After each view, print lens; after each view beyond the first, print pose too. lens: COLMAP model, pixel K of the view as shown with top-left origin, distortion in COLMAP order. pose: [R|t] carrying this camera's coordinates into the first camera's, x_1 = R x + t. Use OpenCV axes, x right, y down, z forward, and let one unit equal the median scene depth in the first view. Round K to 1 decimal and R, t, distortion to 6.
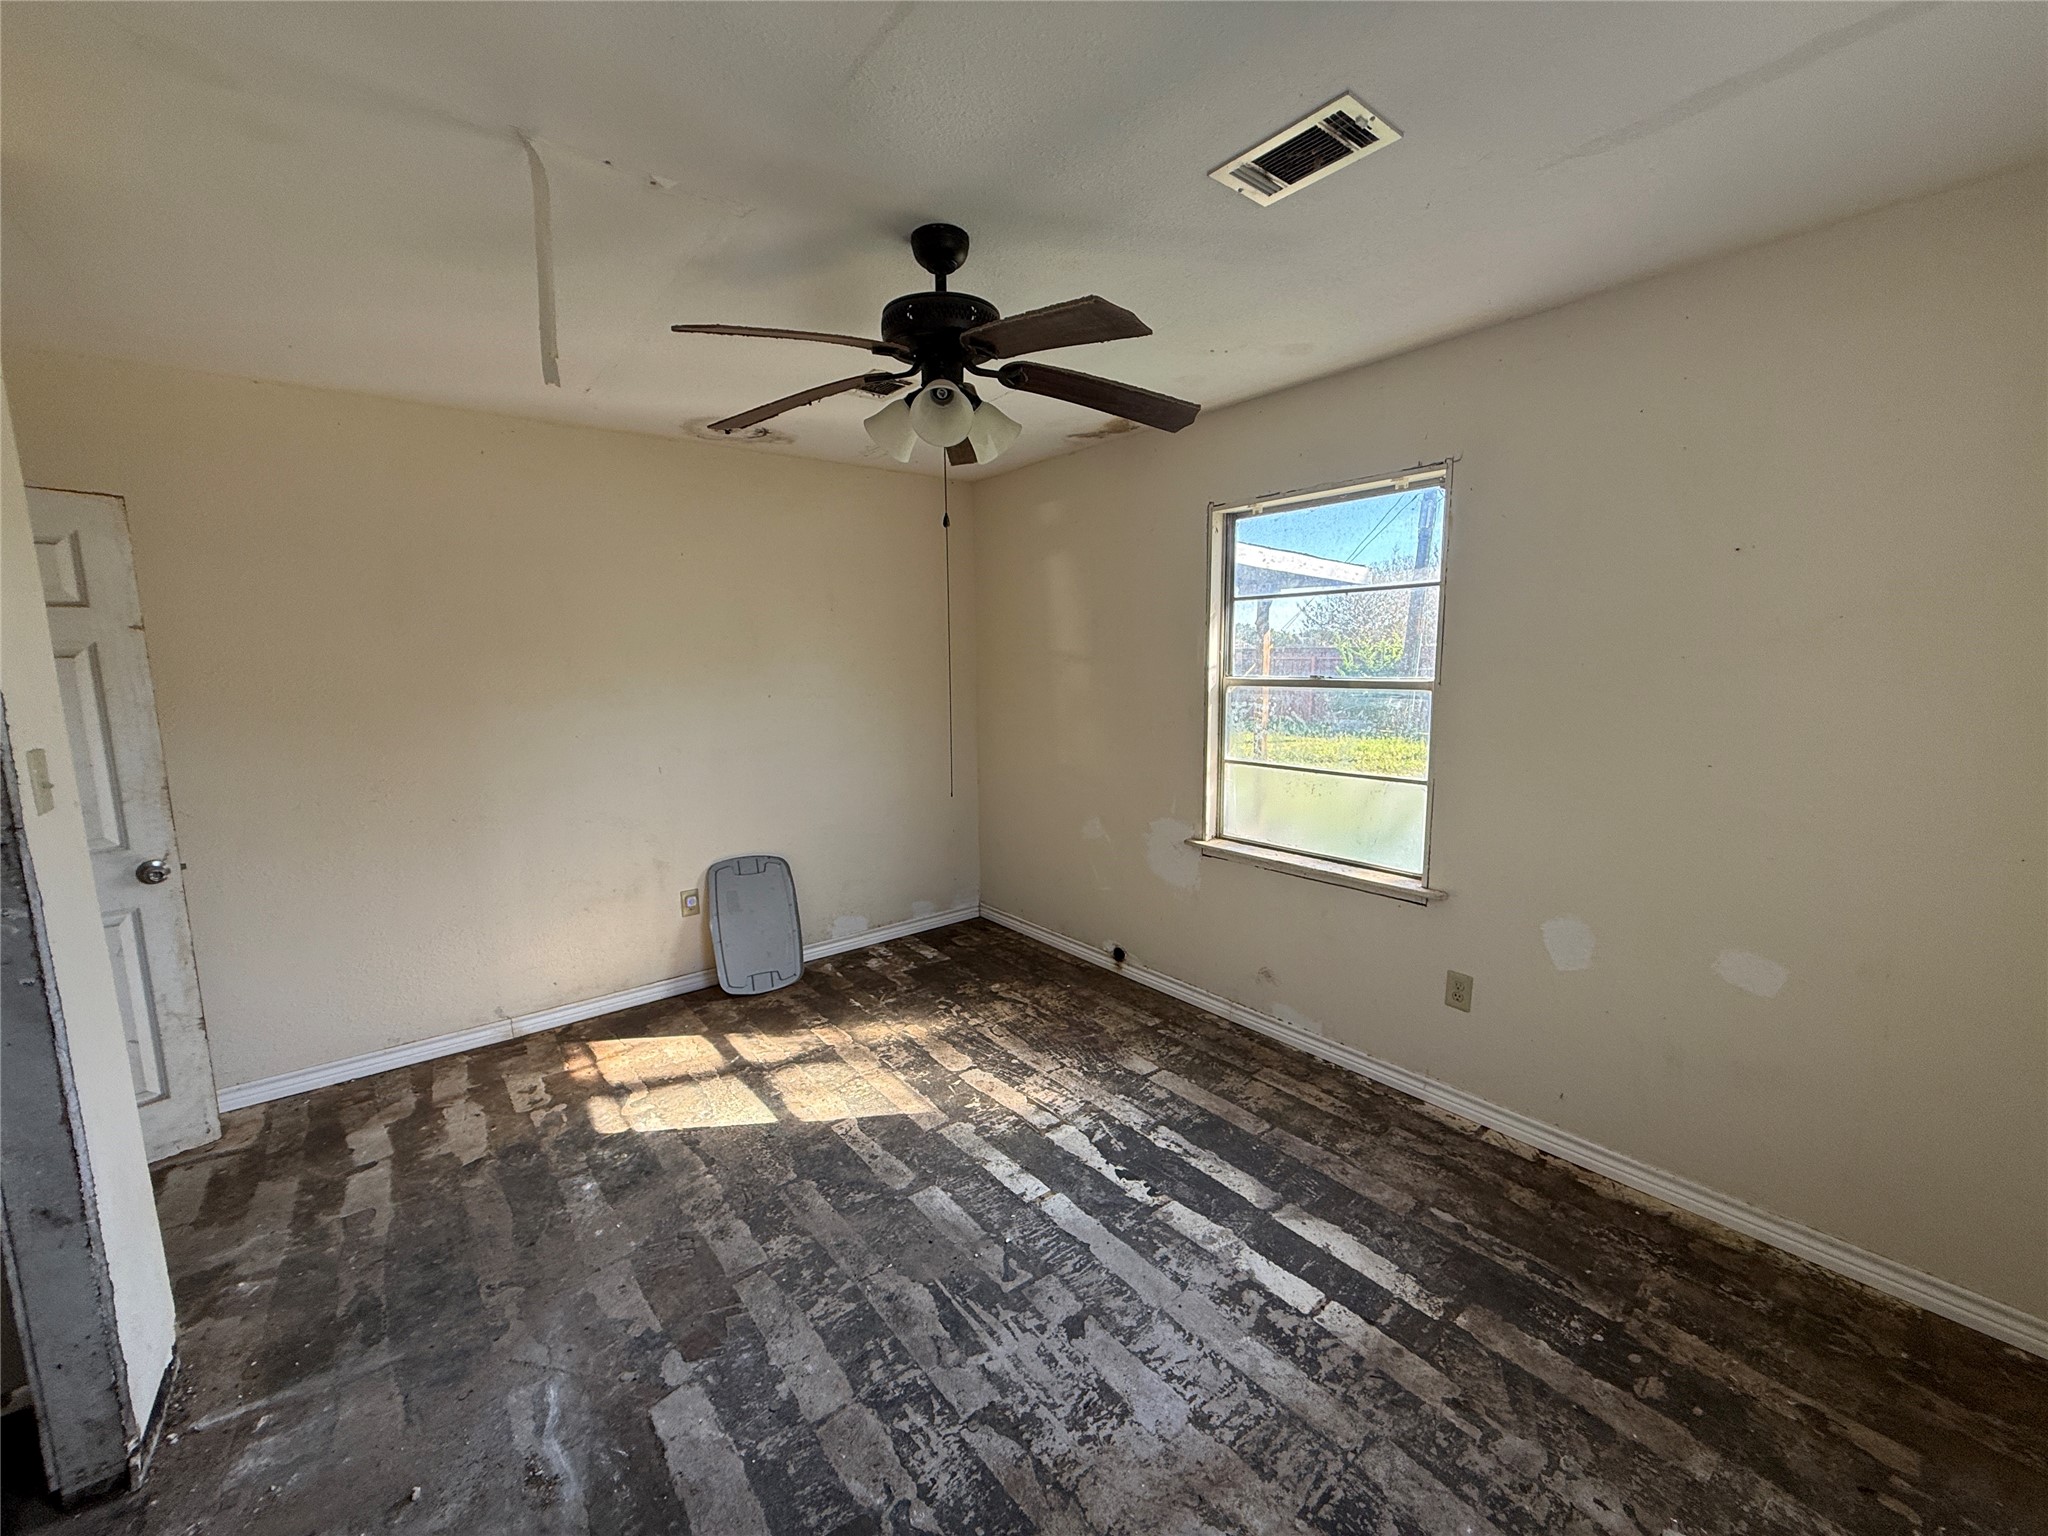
lens RADIAL K [[812.9, 0, 1017.1], [0, 812.9, 767.7], [0, 0, 1]] dist [0.000143, 0.000057]
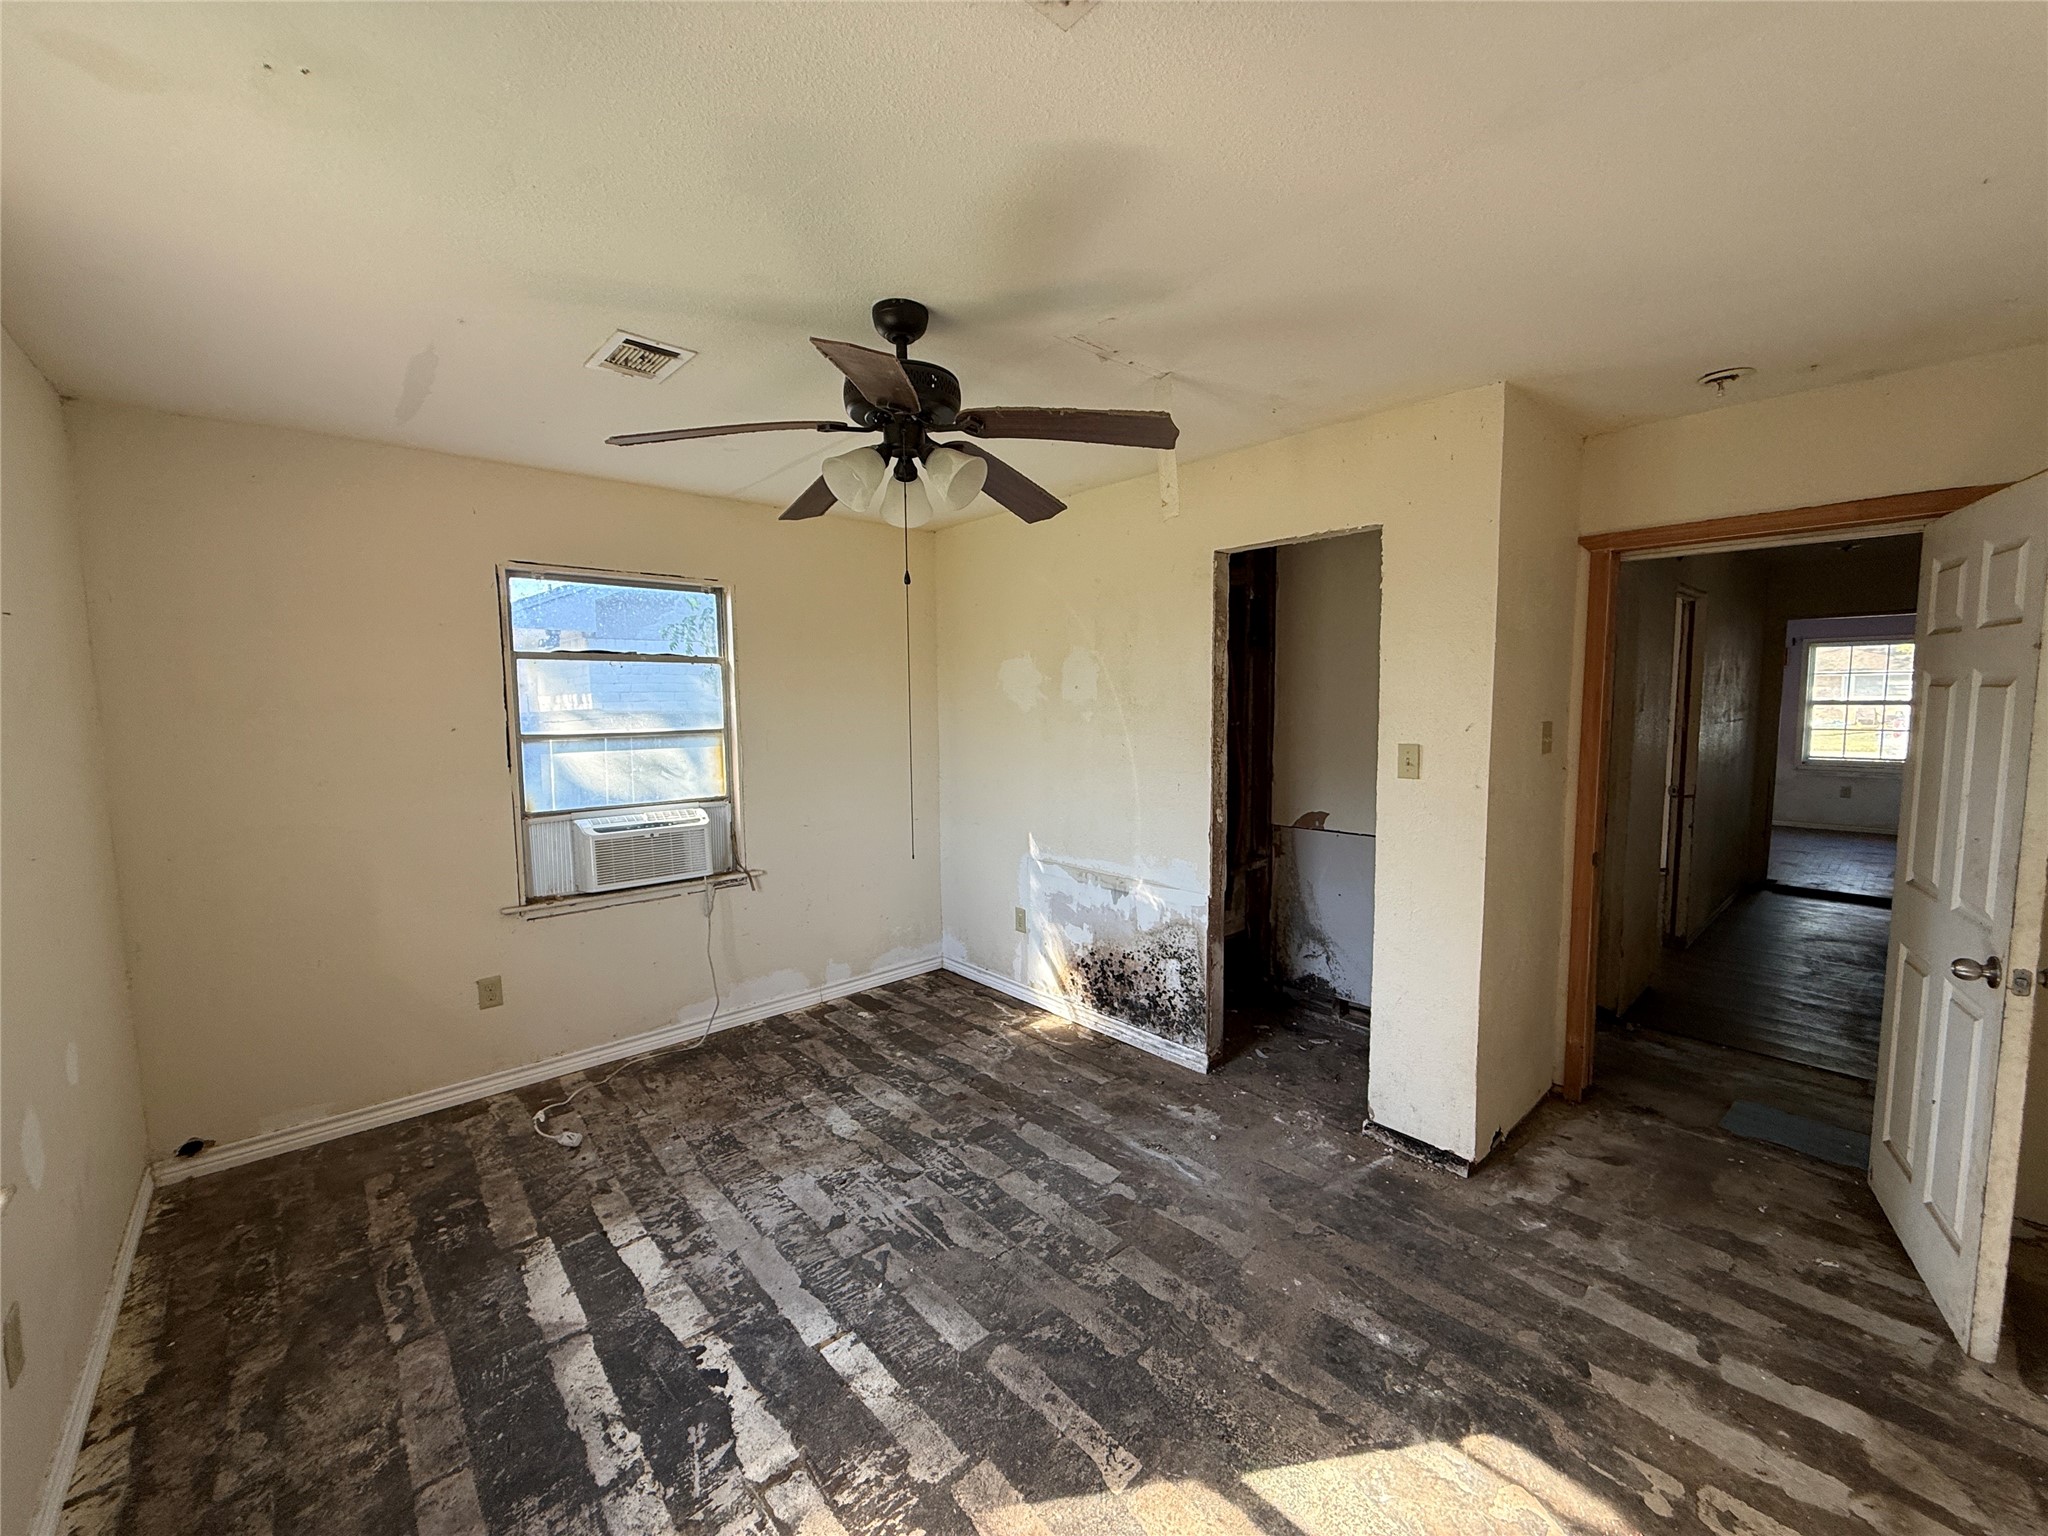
lens RADIAL K [[812.9, 0, 1017.1], [0, 812.9, 767.7], [0, 0, 1]] dist [0.000143, 0.000057]
pose [[-0.997993, 0.030315, -0.055597, -0.145496], [0.016831, 0.973372, 0.228614, -0.274465], [0.061047, 0.227220, -0.971928, 1.859534]]
